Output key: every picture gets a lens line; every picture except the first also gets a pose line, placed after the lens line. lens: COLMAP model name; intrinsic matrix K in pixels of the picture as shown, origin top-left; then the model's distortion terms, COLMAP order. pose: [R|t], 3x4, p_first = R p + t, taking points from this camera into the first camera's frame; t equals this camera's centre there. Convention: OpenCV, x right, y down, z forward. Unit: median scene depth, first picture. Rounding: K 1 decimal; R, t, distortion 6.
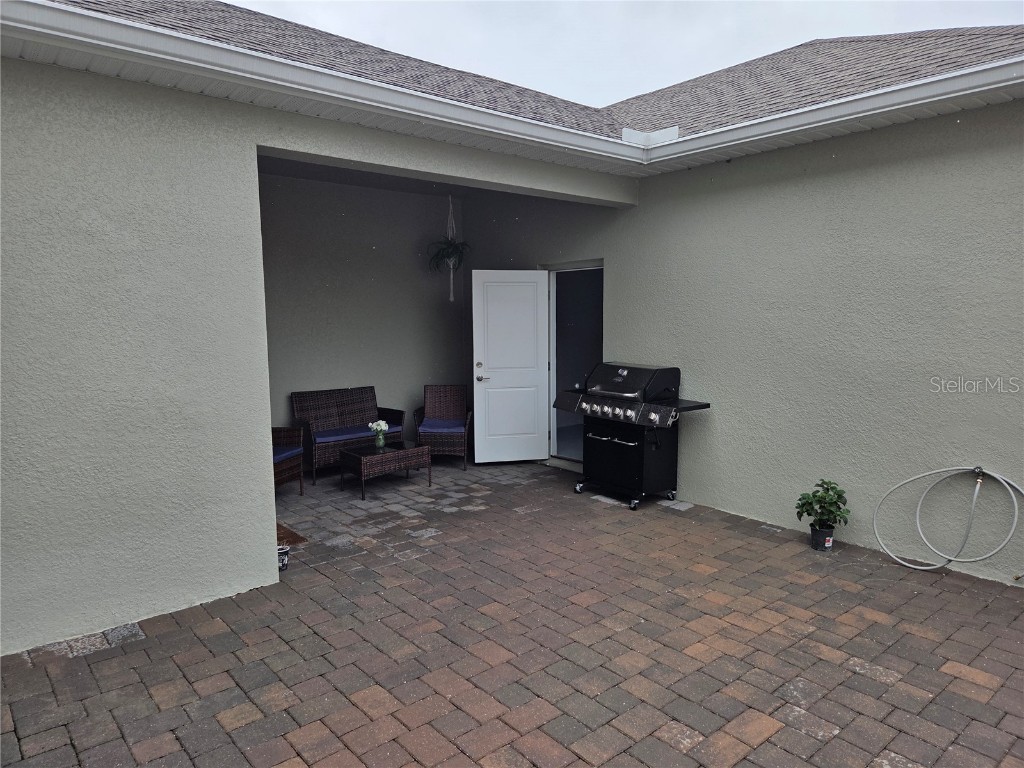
lens RADIAL K [[690.4, 0, 512.5], [0, 690.4, 384.7], [0, 0, 1]] dist [0.030021, -0.015242]
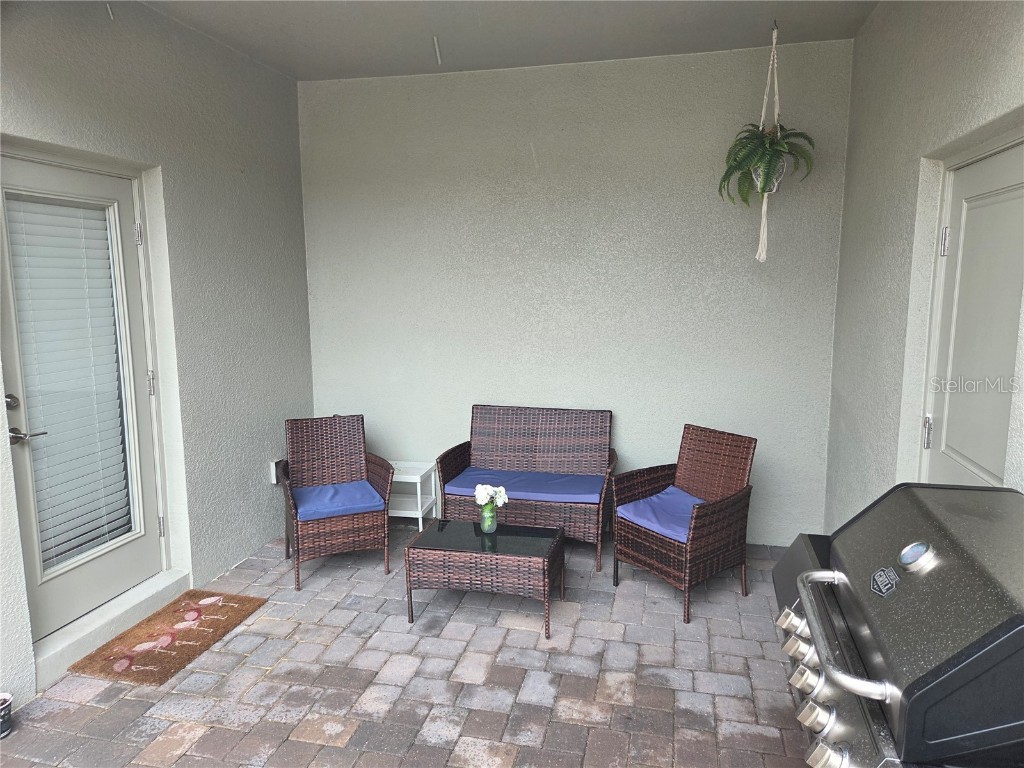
lens RADIAL K [[690.4, 0, 513.7], [0, 690.4, 380.5], [0, 0, 1]] dist [0.030021, -0.015242]
pose [[0.583117, 0.120345, -0.803425, 0.256841], [-0.072623, 0.992729, 0.095992, -0.085768], [0.809136, 0.002372, 0.587617, 0.734819]]
